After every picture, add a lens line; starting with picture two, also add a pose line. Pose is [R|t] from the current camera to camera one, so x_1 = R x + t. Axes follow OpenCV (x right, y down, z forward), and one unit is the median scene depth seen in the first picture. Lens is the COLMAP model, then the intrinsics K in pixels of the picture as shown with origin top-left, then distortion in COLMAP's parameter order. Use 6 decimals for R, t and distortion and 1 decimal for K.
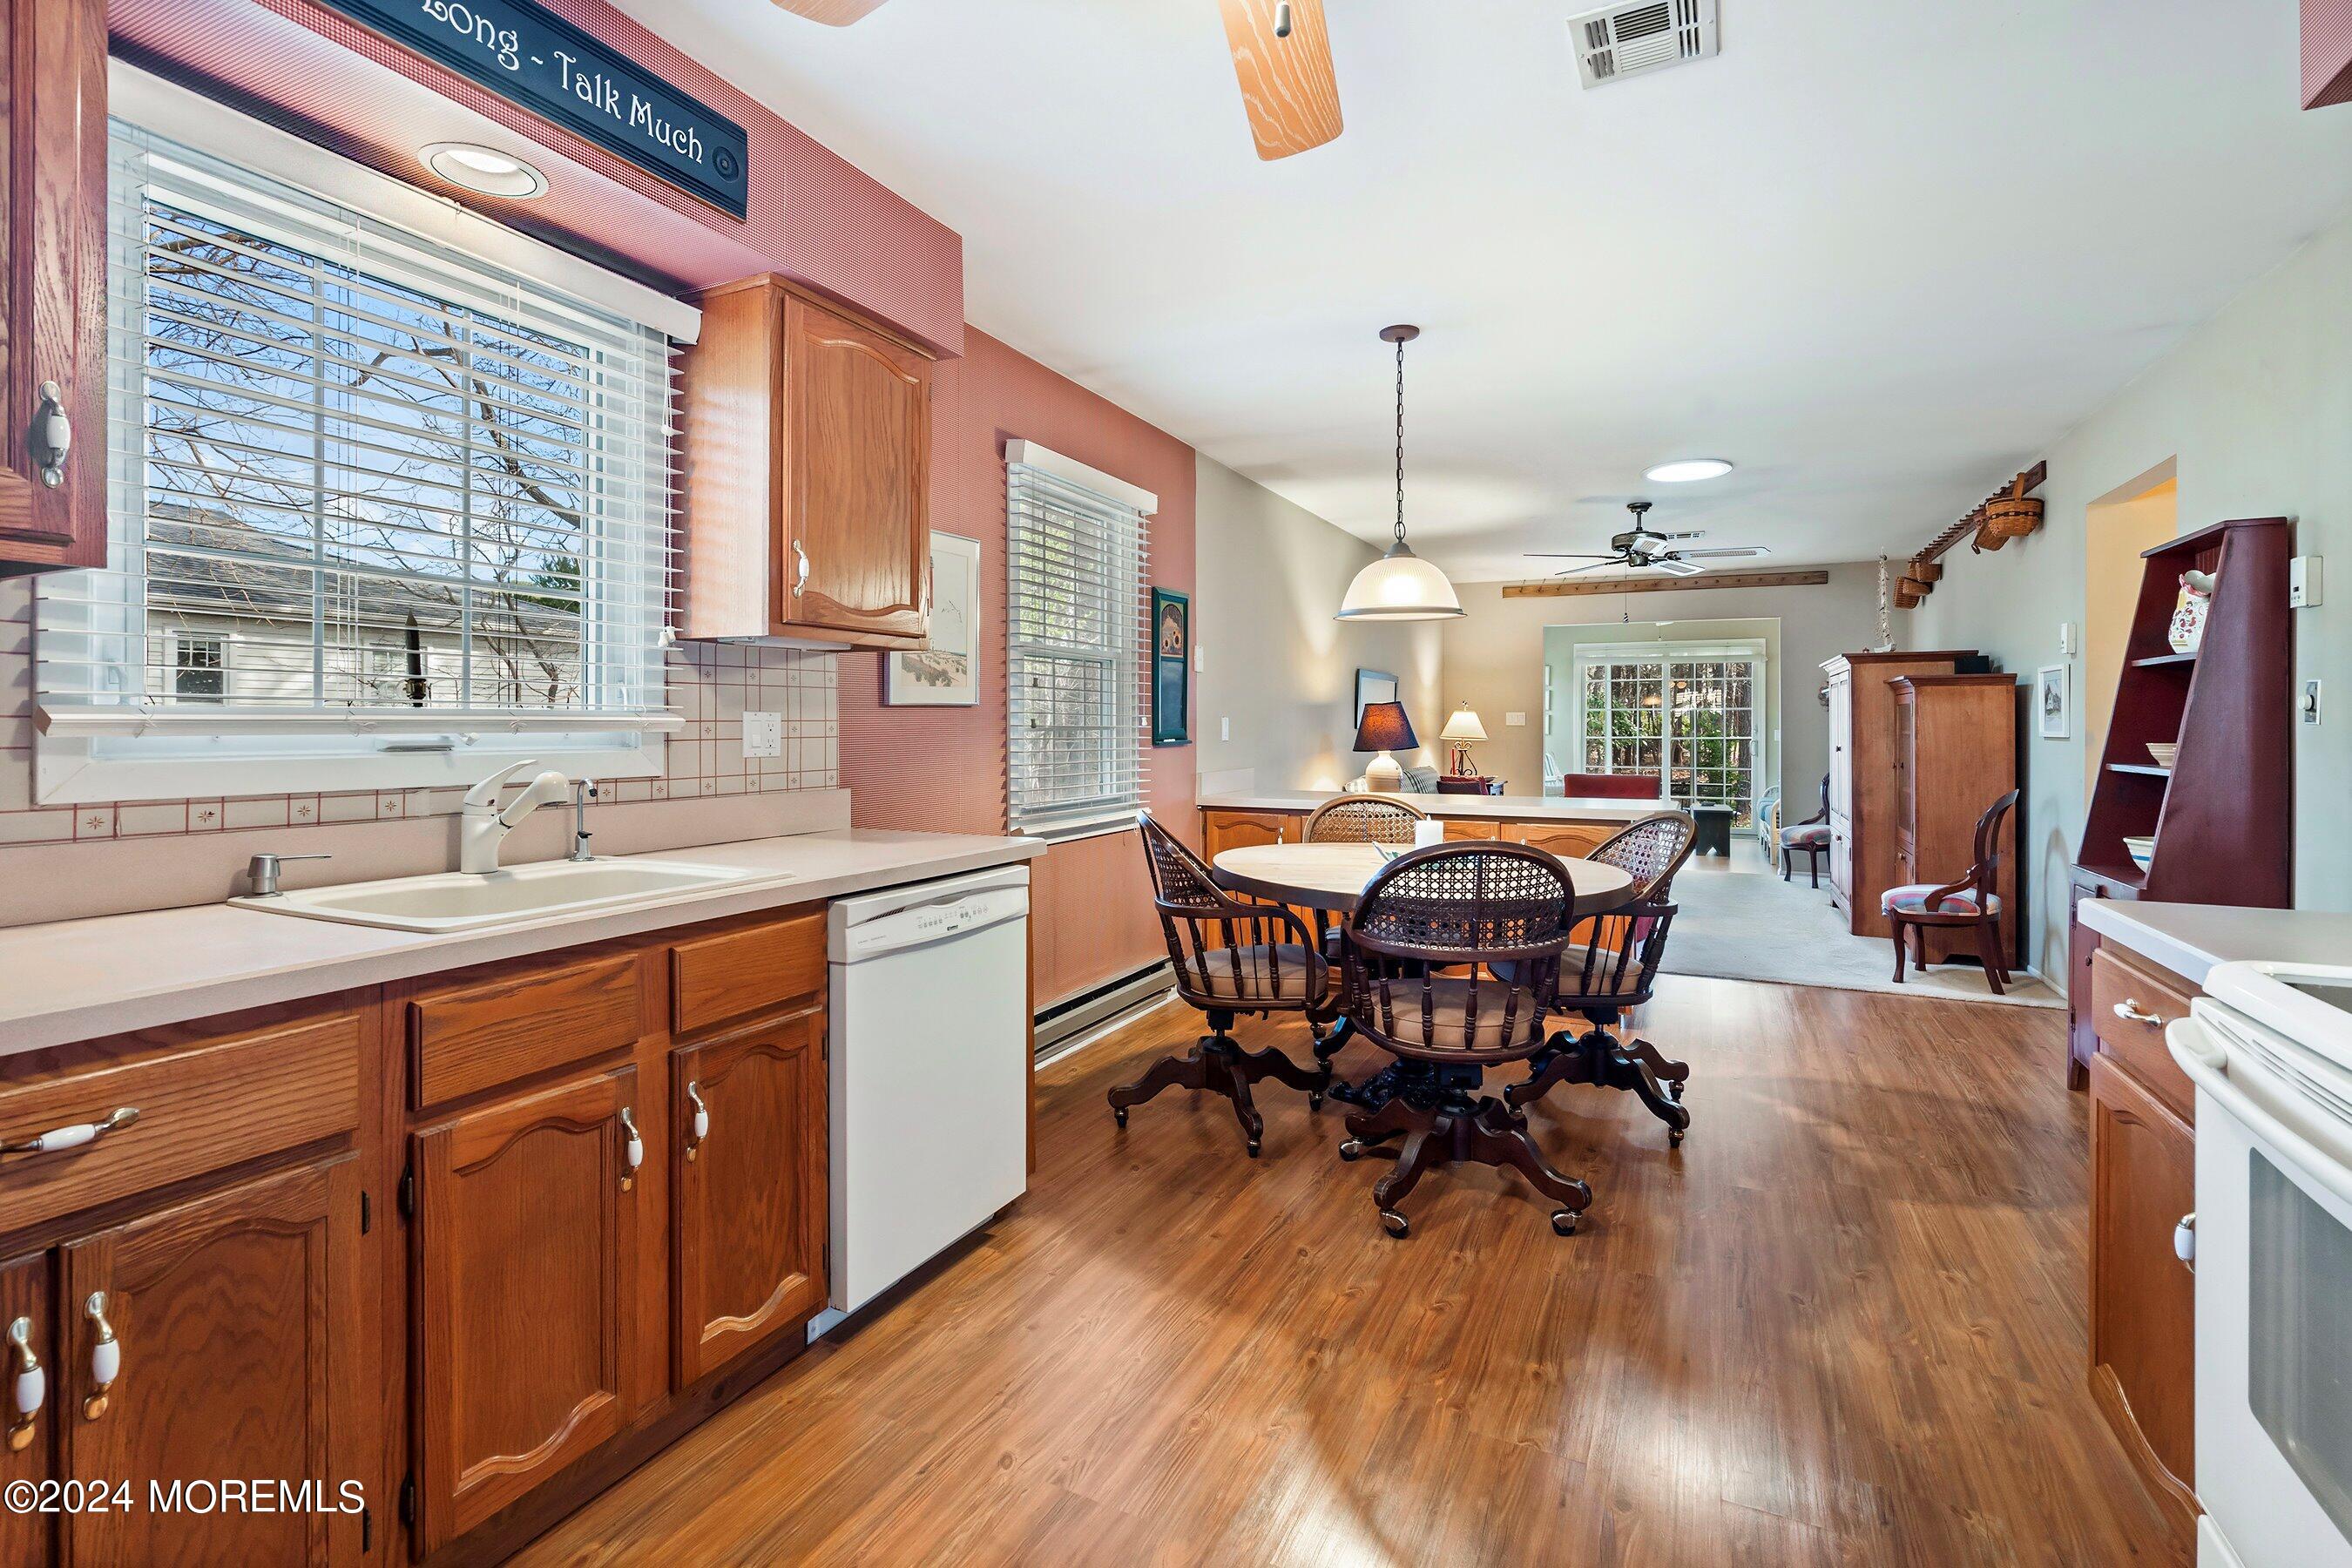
lens RADIAL K [[1133.1, 0, 1125.4], [0, 1133.1, 725.6], [0, 0, 1]] dist [0.000738, 0.000177]
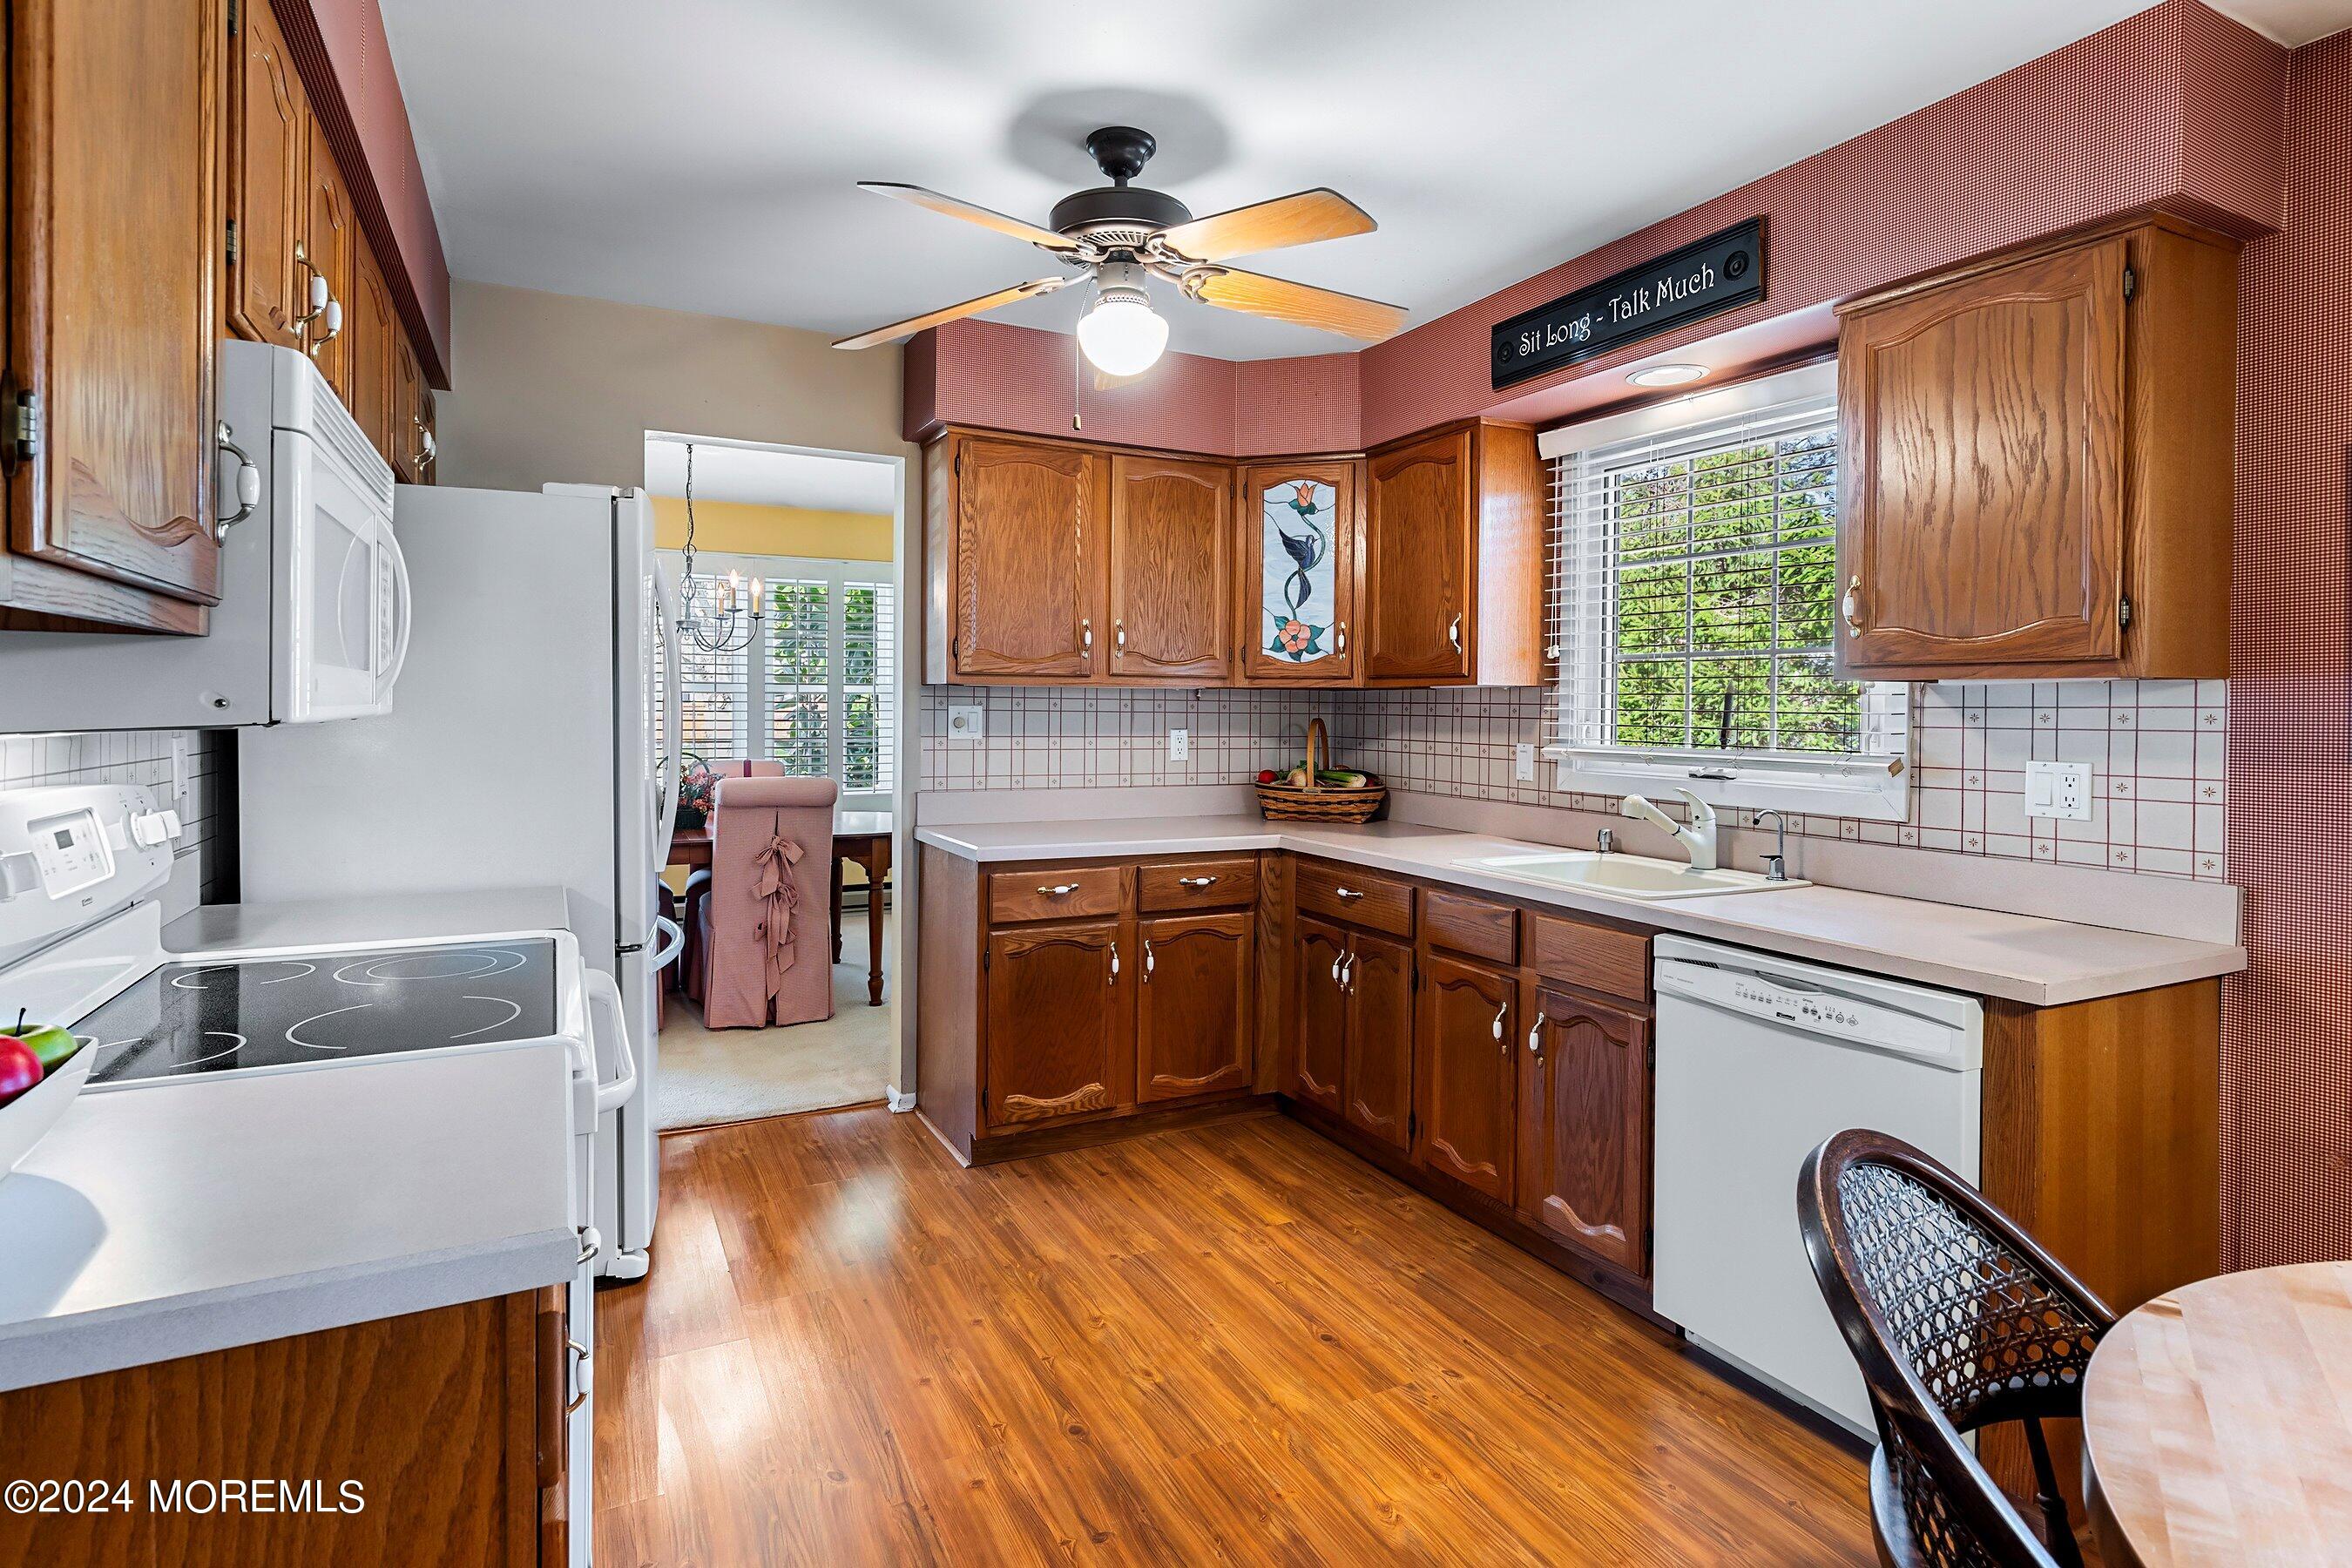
lens RADIAL K [[1184.2, 0, 1167.9], [0, 1184.2, 721.2], [0, 0, 1]] dist [-0.002750, -0.000185]
pose [[-0.589729, 0.002911, -0.807596, 0.943379], [-0.010112, 0.999888, 0.010989, -0.056645], [0.807538, 0.014646, -0.589634, 1.275994]]
